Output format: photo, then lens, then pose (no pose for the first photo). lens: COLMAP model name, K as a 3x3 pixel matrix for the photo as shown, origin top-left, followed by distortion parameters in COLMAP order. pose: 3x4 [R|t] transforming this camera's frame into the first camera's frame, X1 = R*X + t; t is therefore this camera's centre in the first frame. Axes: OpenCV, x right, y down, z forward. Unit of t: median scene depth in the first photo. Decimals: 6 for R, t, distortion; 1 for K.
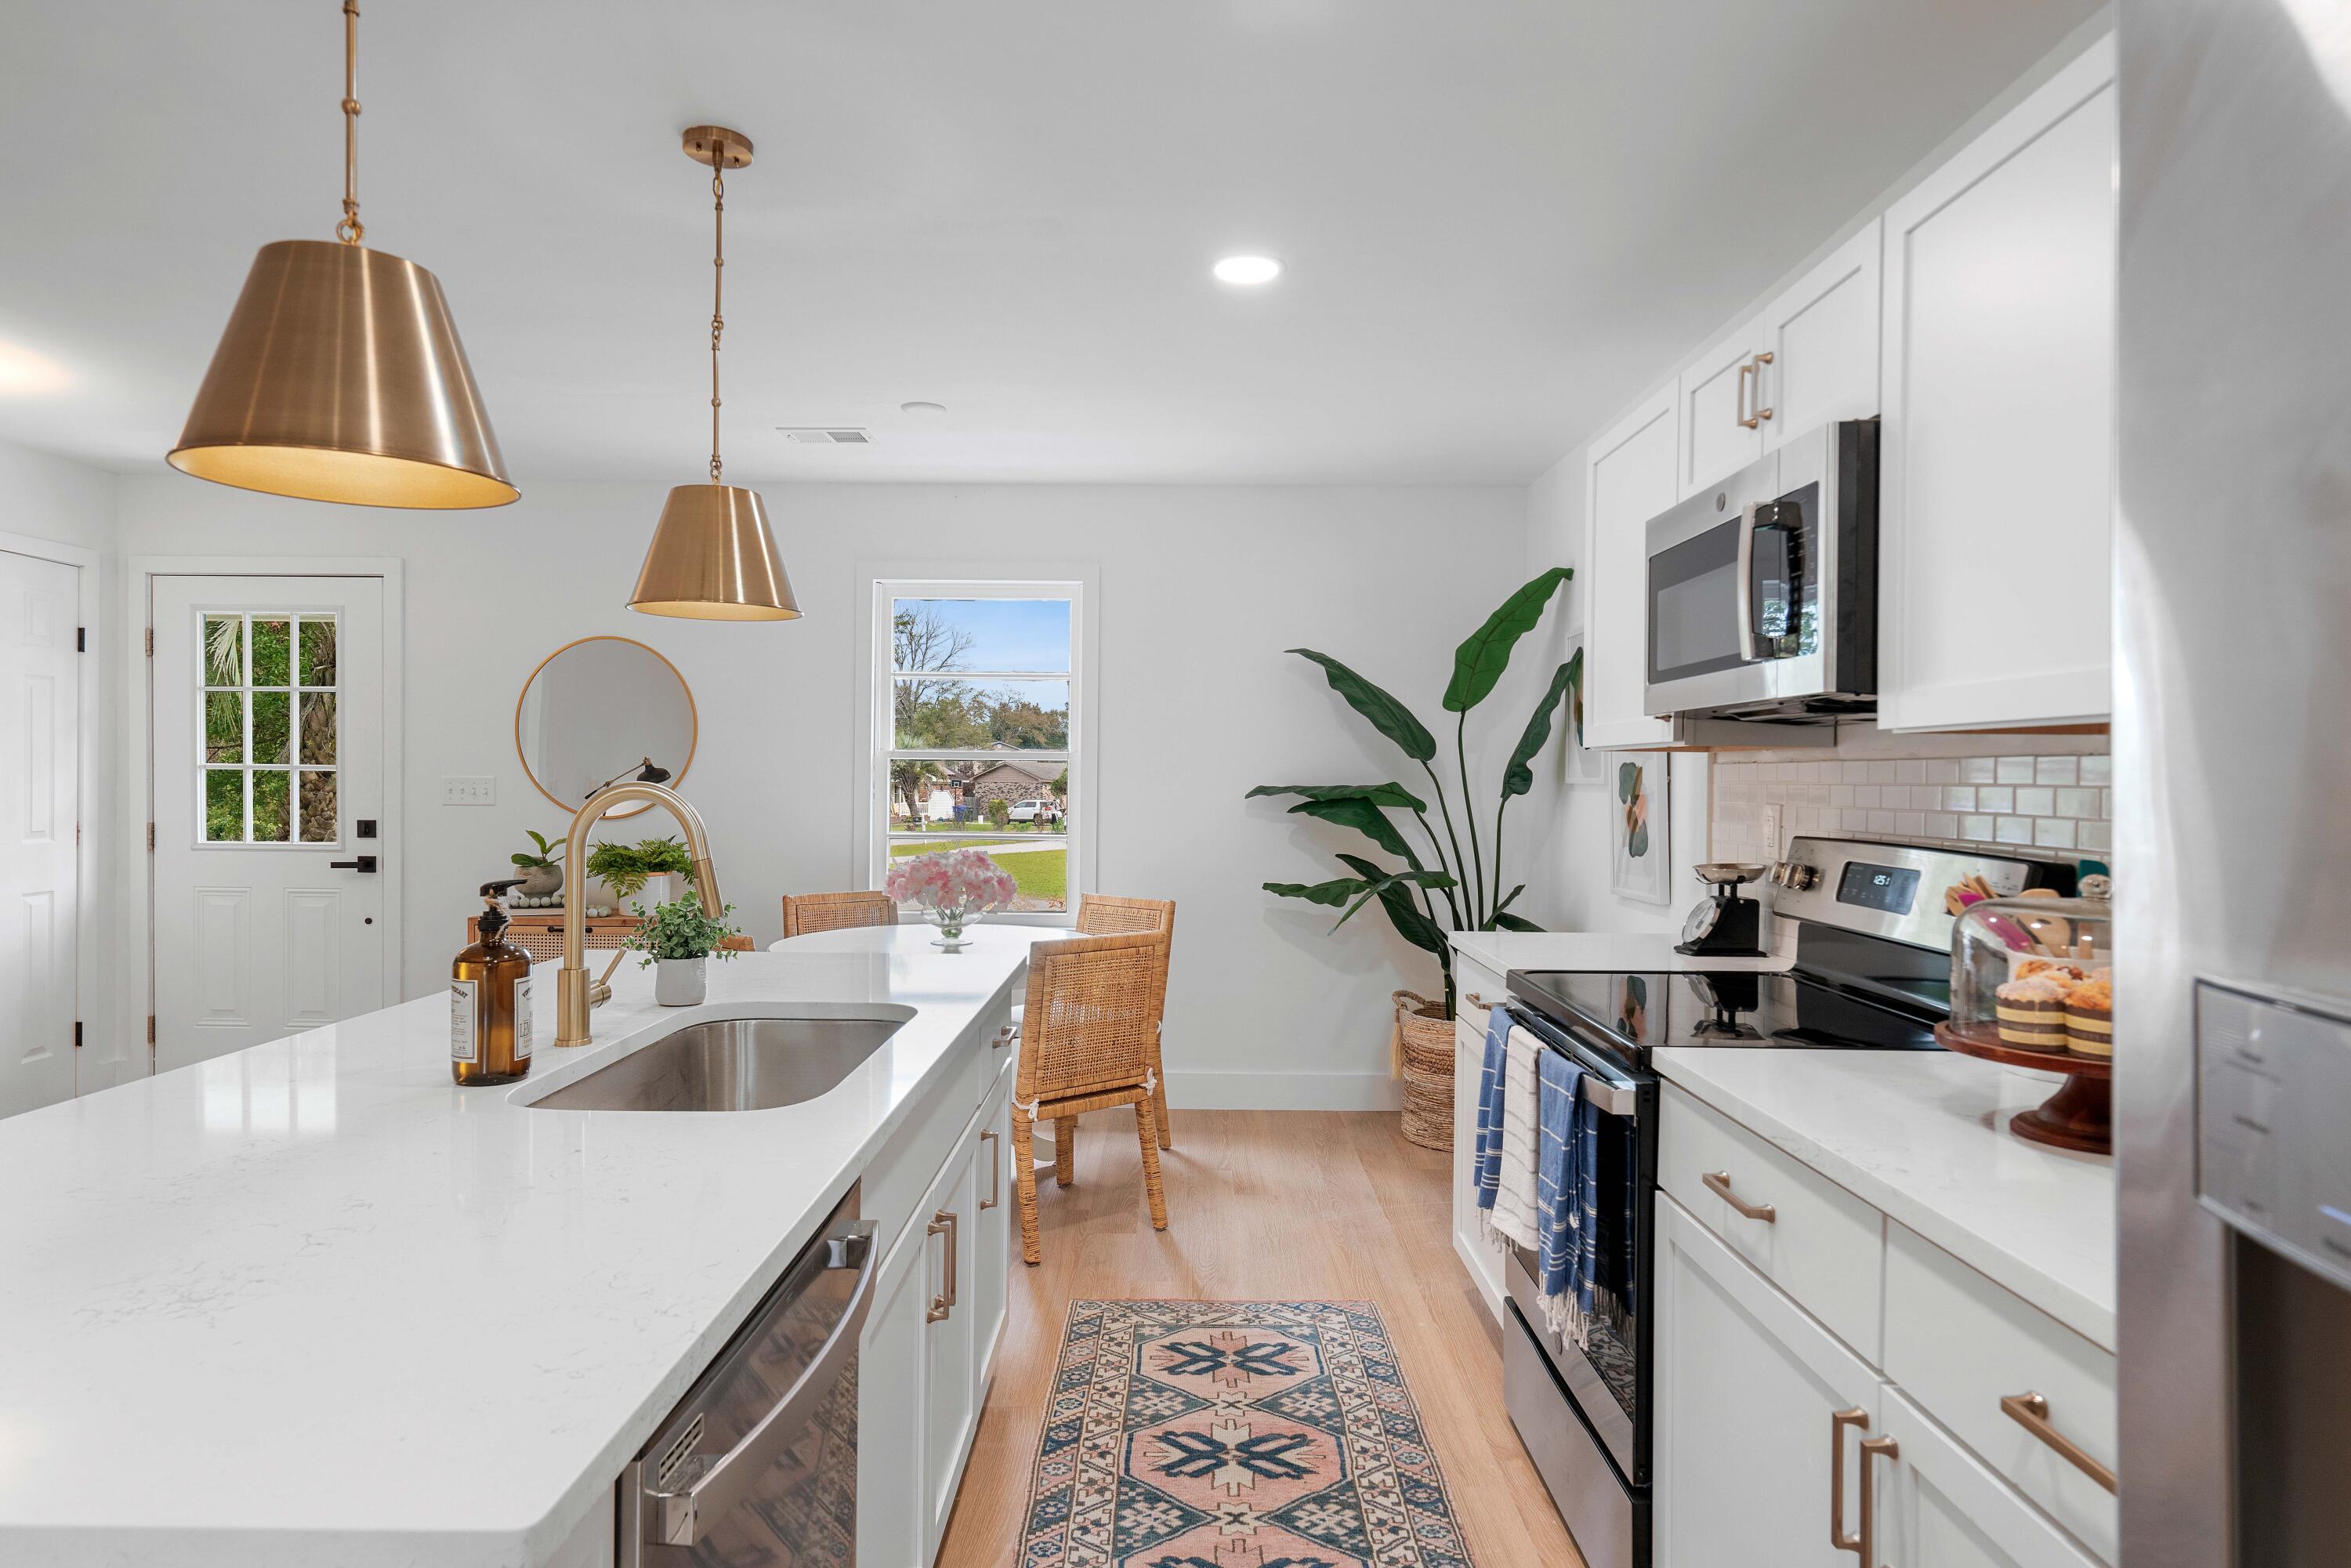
lens RADIAL K [[1301.6, 0, 1173.3], [0, 1301.6, 788.0], [0, 0, 1]] dist [-0.004433, -0.001125]
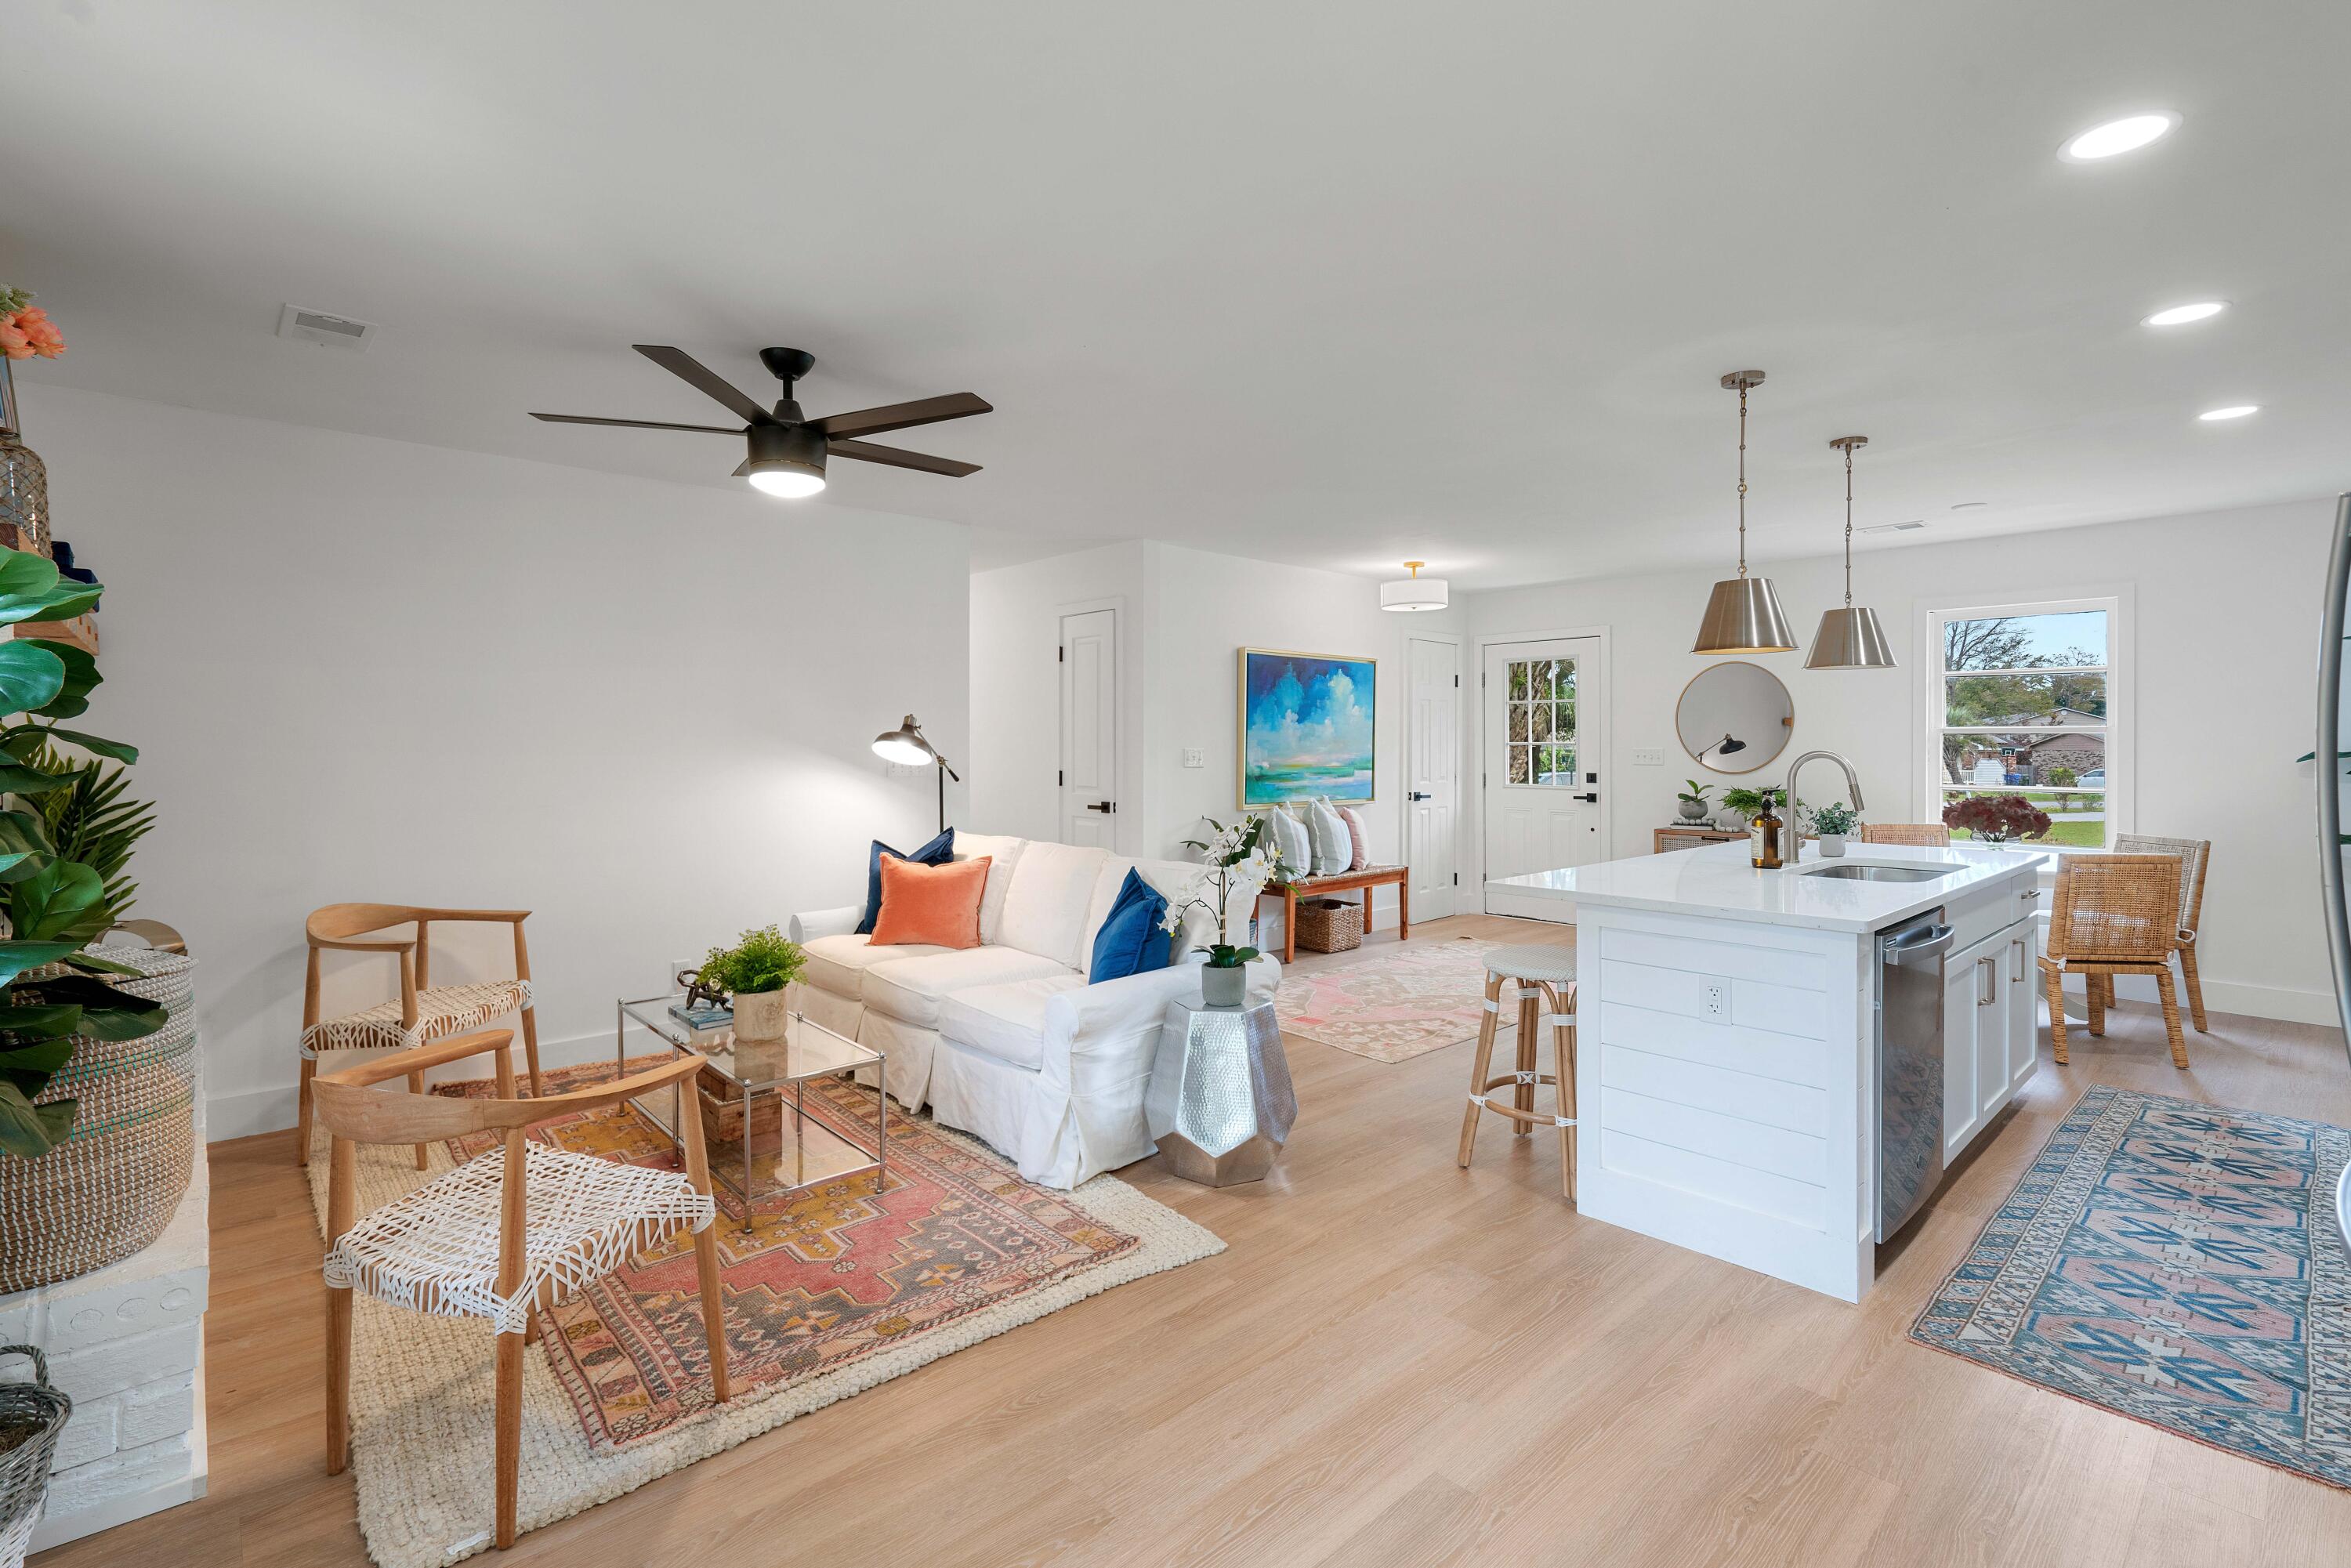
lens RADIAL K [[1070.0, 0, 1175.7], [0, 1070.0, 745.9], [0, 0, 1]] dist [-0.002220, 0.002171]
pose [[0.676912, -0.008379, -0.736016, 0.103566], [0.000707, 0.999942, -0.010733, 0.003193], [0.736063, 0.006745, 0.676879, -0.558775]]
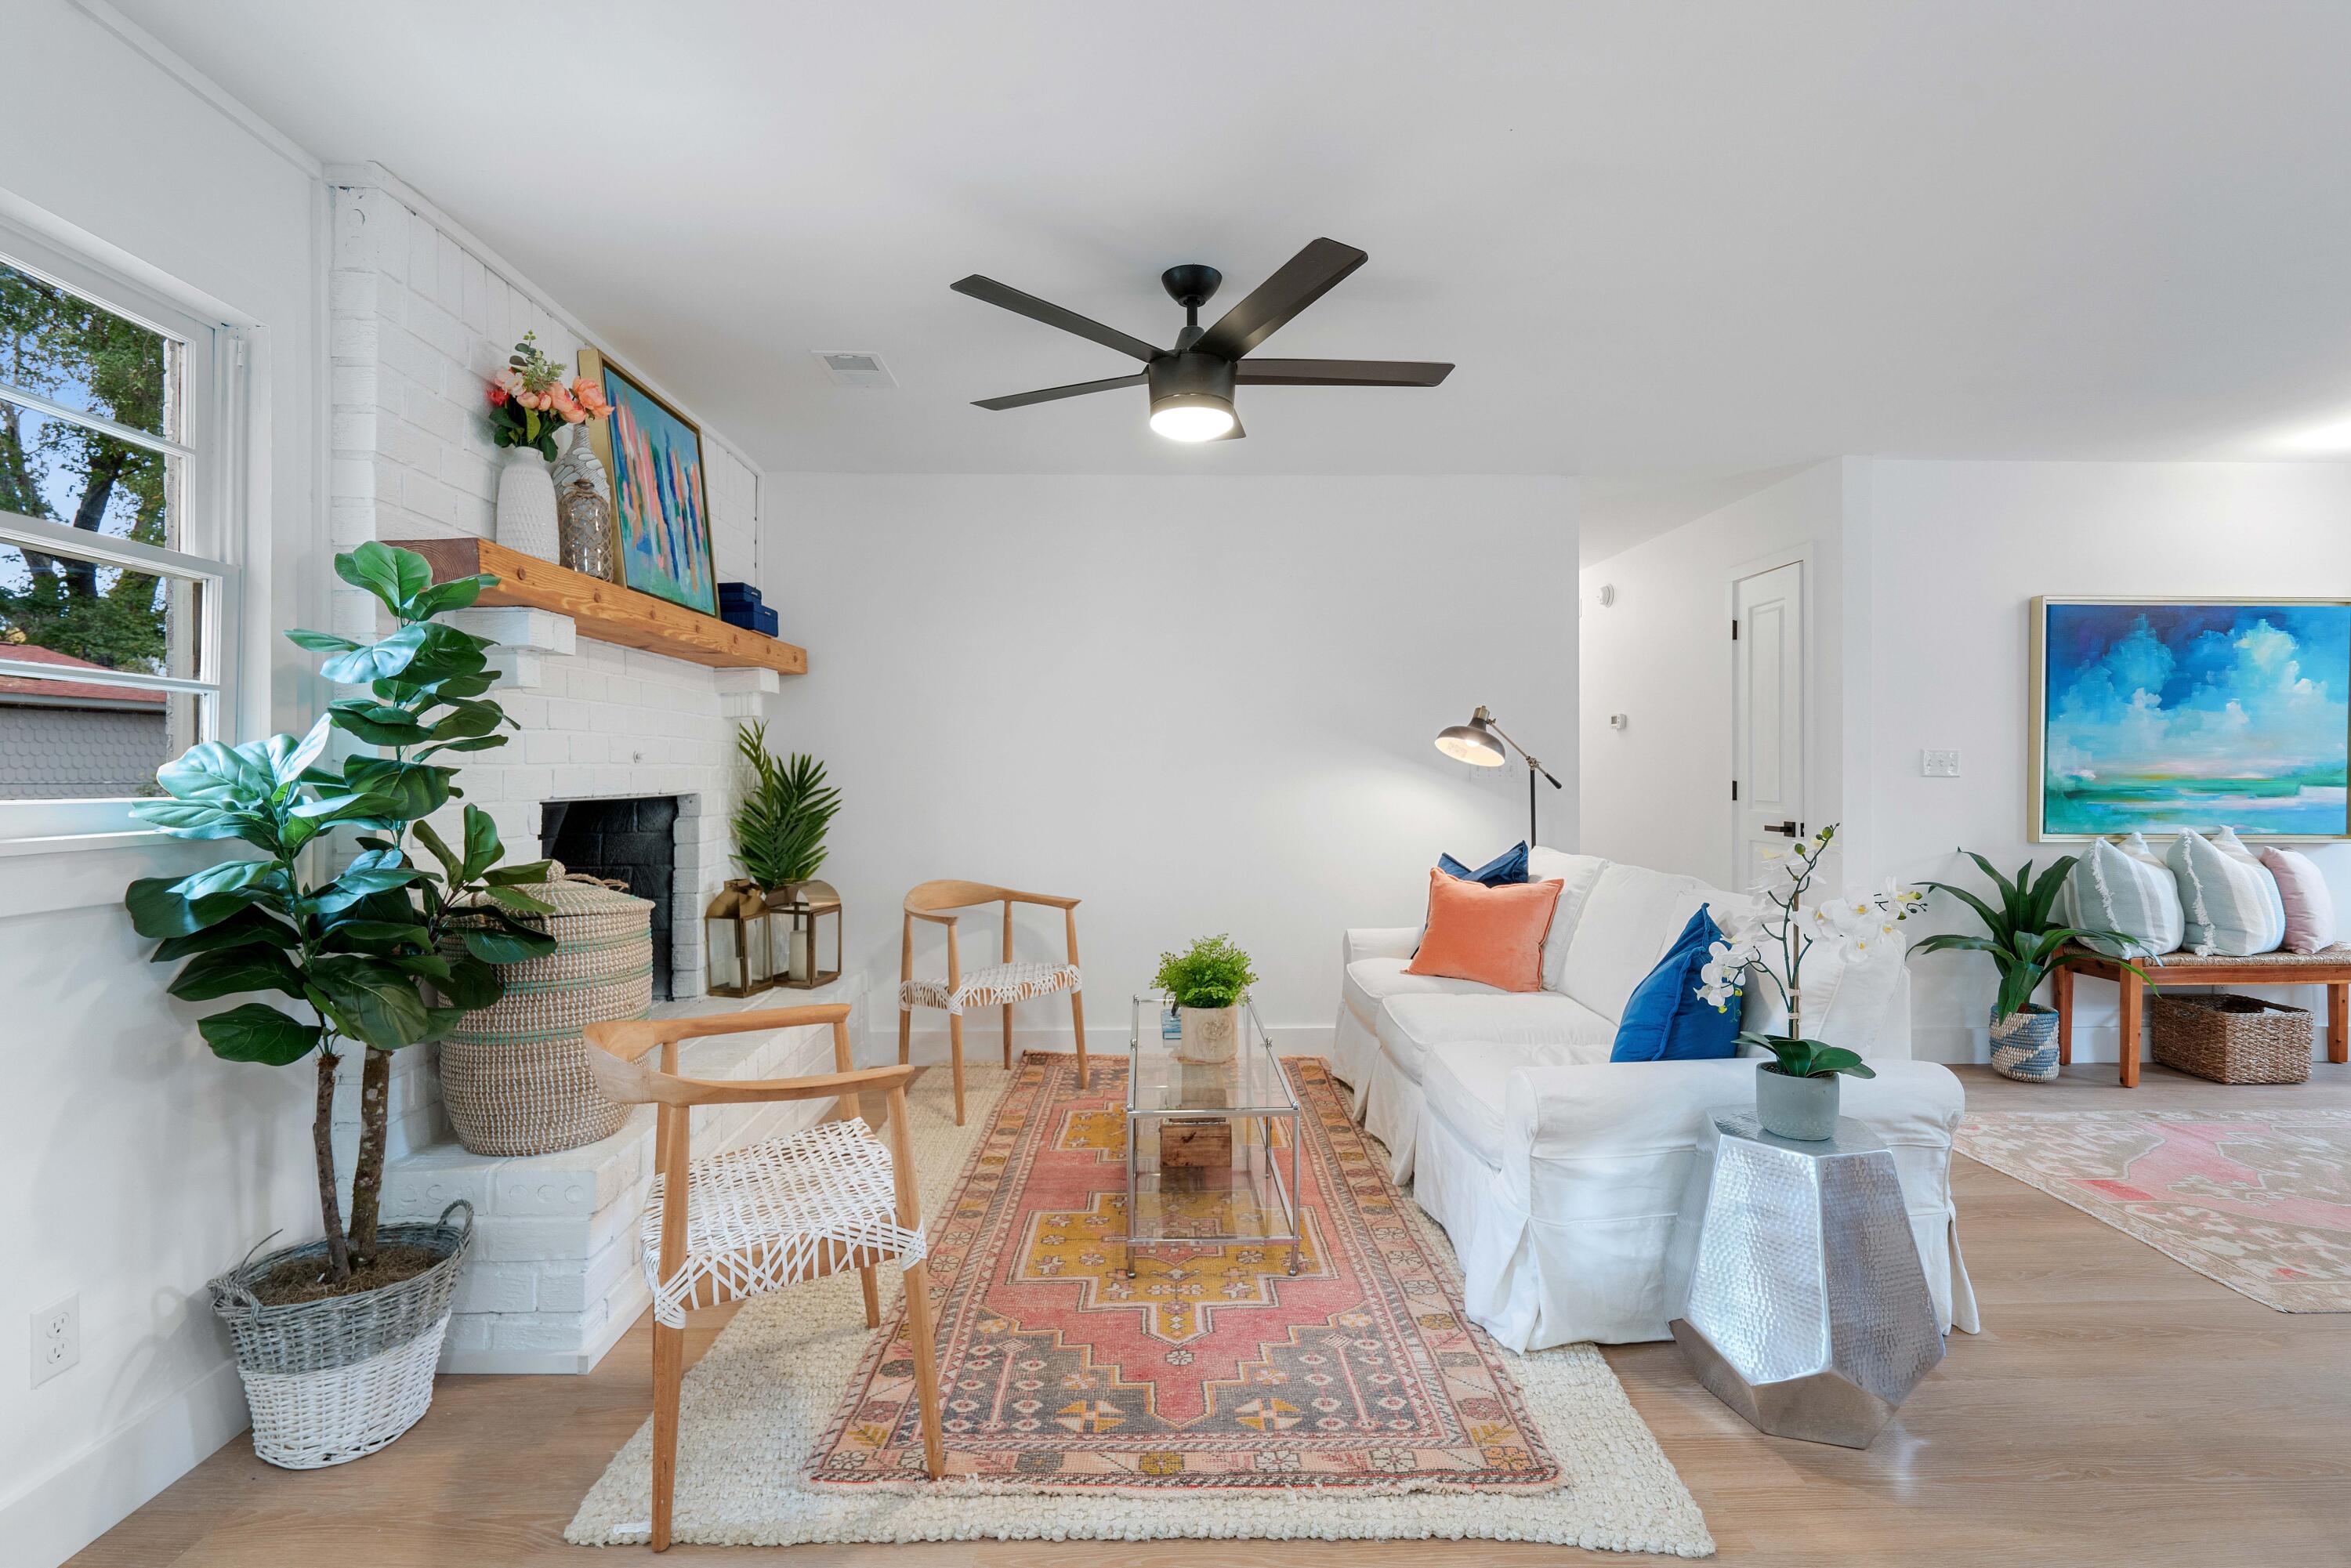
lens RADIAL K [[1070.0, 0, 1181.5], [0, 1070.0, 767.2], [0, 0, 1]] dist [-0.002220, 0.002171]
pose [[0.036111, -0.013024, -0.999263, 0.014526], [-0.006923, 0.999888, -0.013283, 0.028945], [0.999324, 0.007397, 0.036017, -0.272577]]
